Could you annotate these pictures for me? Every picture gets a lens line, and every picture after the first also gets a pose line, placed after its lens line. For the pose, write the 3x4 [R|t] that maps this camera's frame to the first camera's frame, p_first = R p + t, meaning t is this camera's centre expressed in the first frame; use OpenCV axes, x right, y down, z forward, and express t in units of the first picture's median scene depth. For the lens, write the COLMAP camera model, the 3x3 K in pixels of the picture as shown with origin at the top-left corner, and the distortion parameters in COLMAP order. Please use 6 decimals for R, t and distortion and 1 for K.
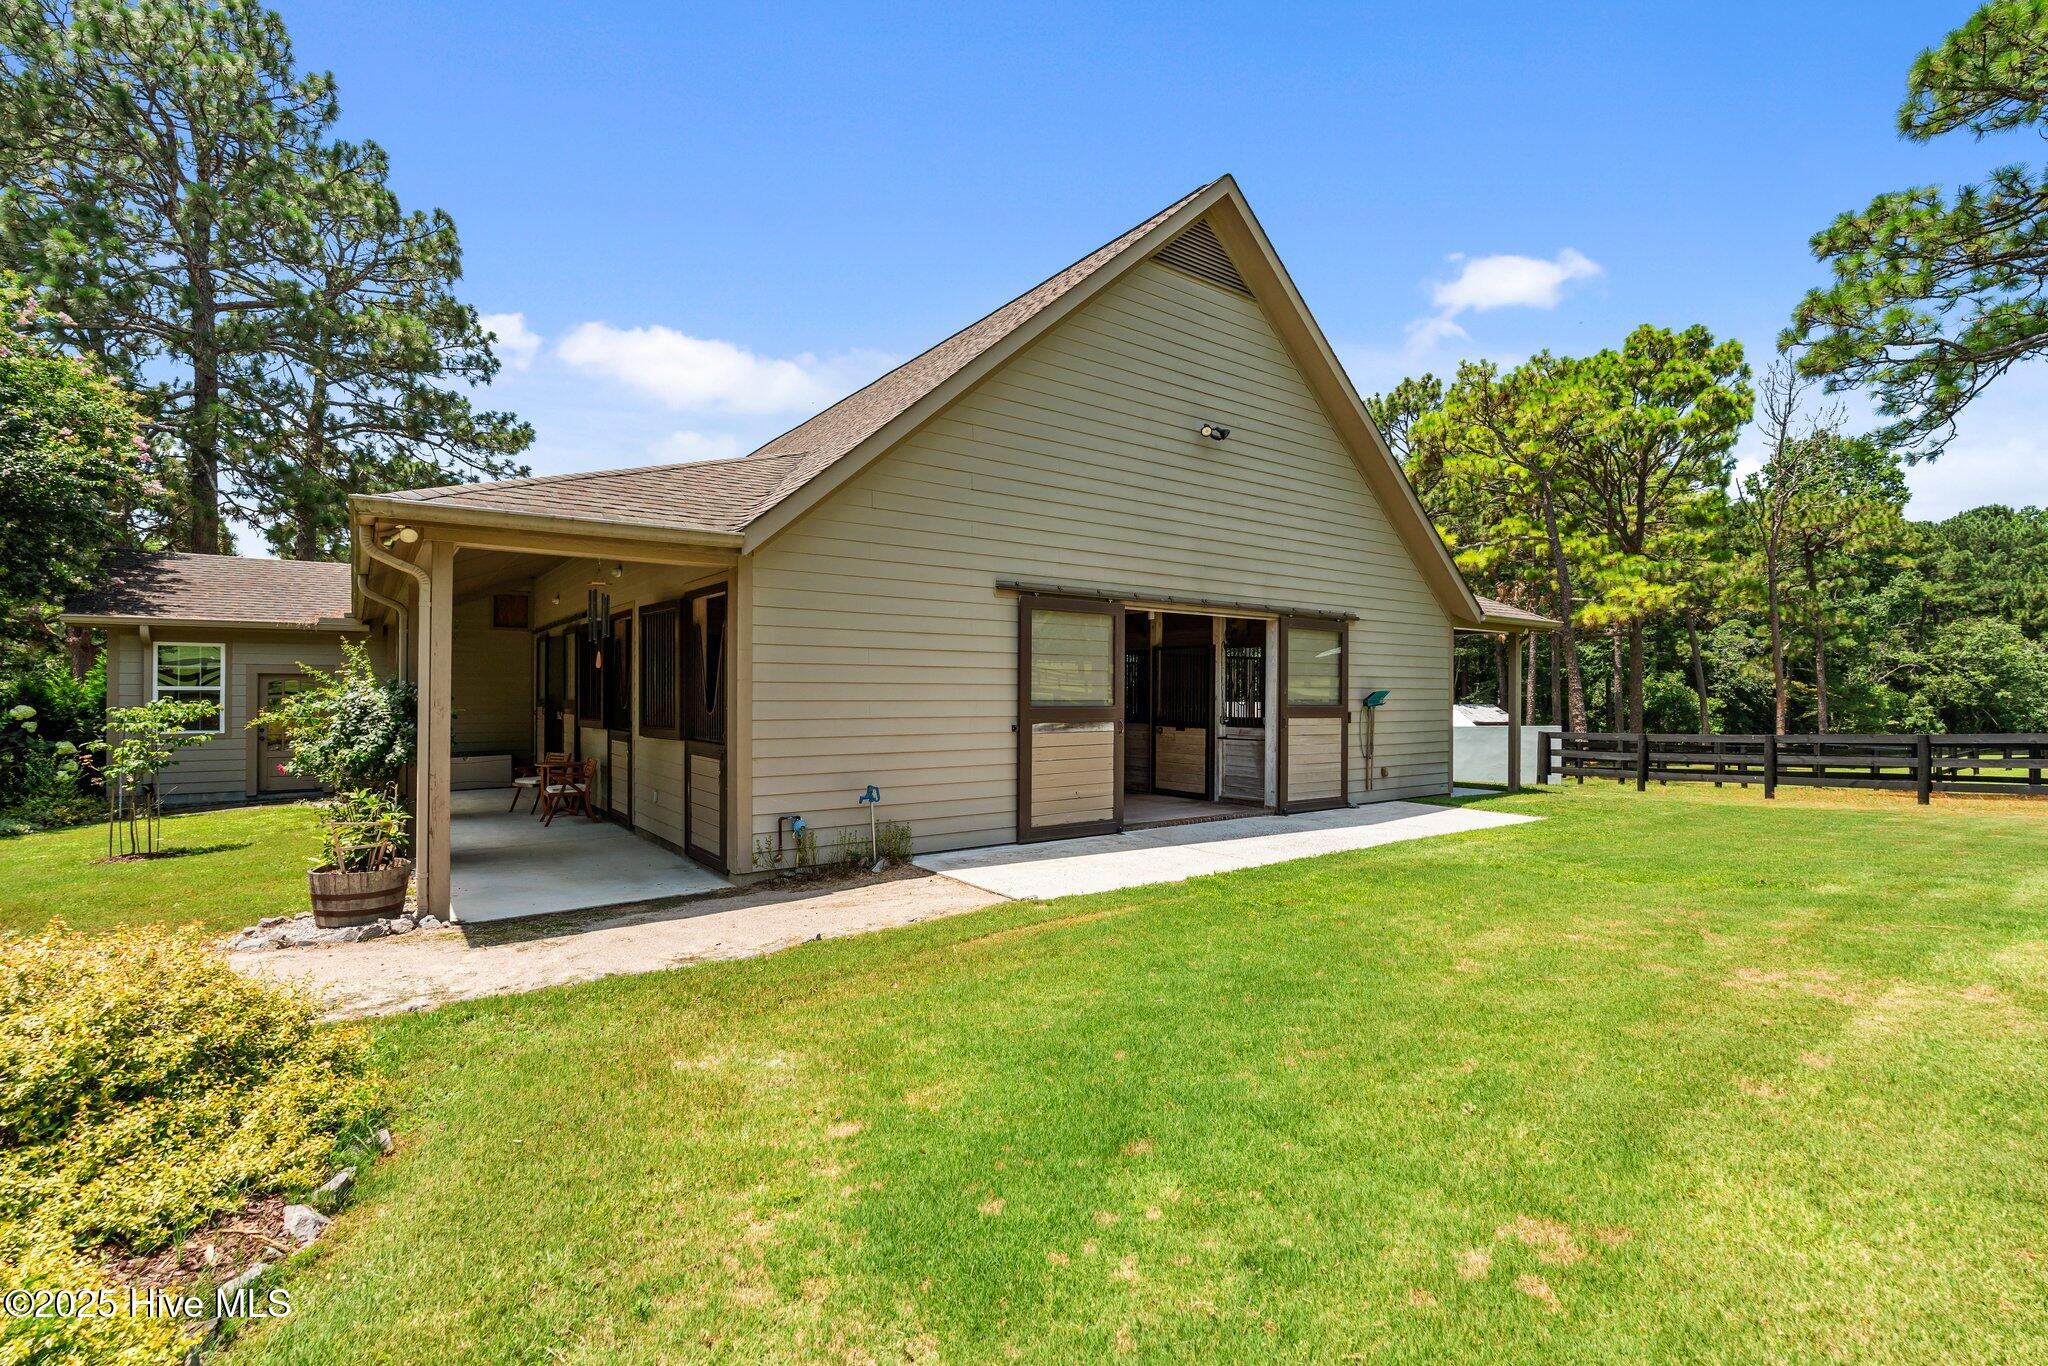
lens RADIAL K [[938.9, 0, 1024.0], [0, 938.9, 683.0], [0, 0, 1]] dist [-0.003997, -0.001325]
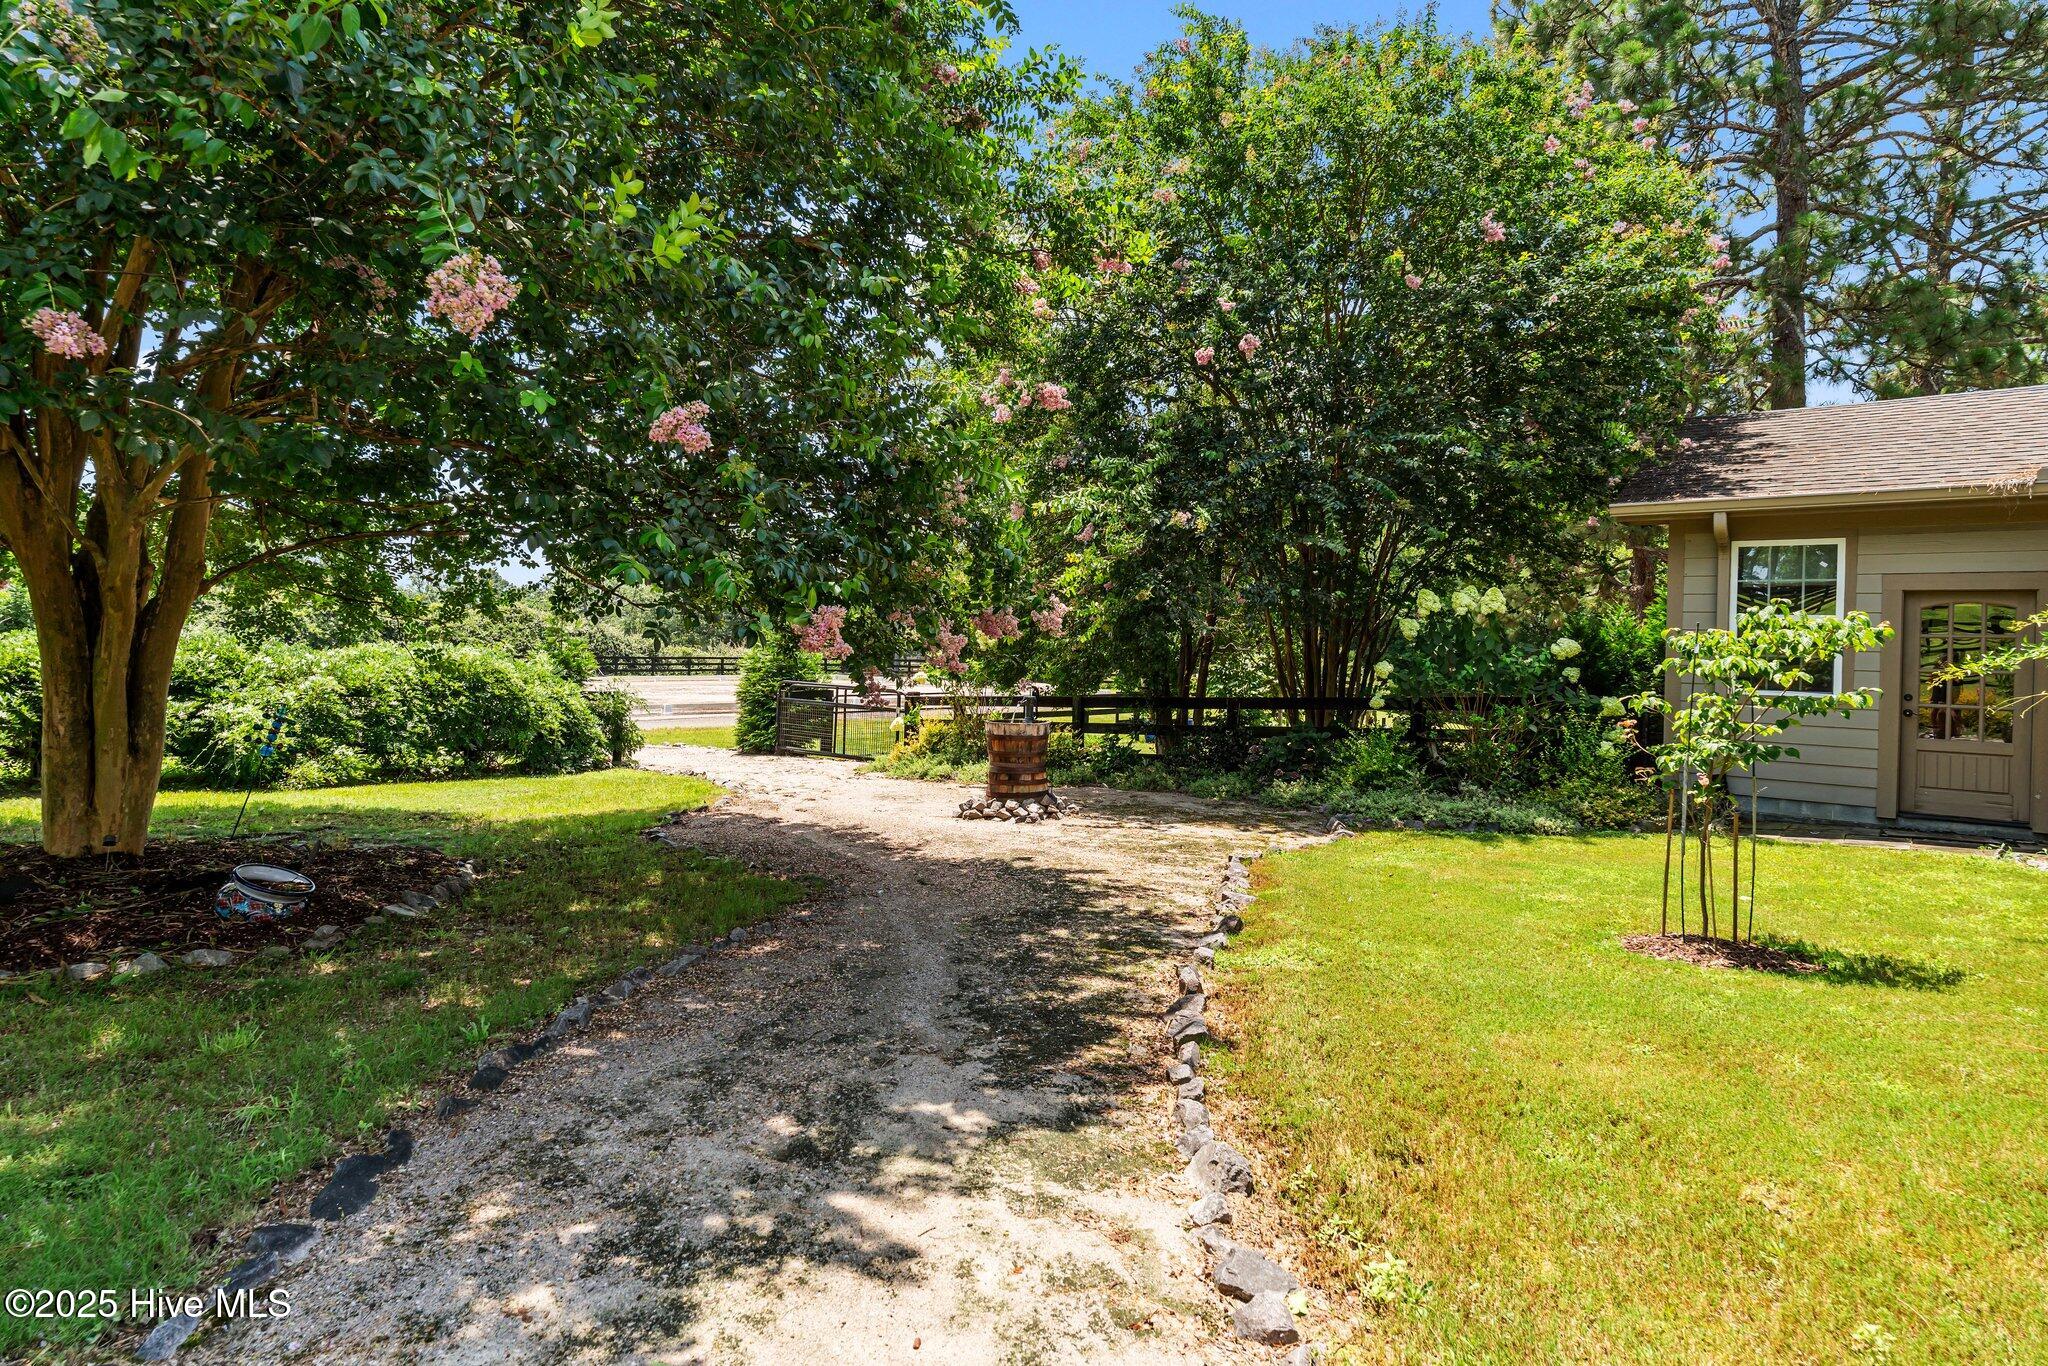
lens RADIAL K [[1079.2, 0, 1021.2], [0, 1079.2, 642.0], [0, 0, 1]] dist [-0.004569, -0.001019]
pose [[0.250103, 0.004096, -0.968211, -0.402306], [-0.016360, 0.999866, 0.000003, 0.031137], [0.968081, 0.015839, 0.250136, 0.412920]]
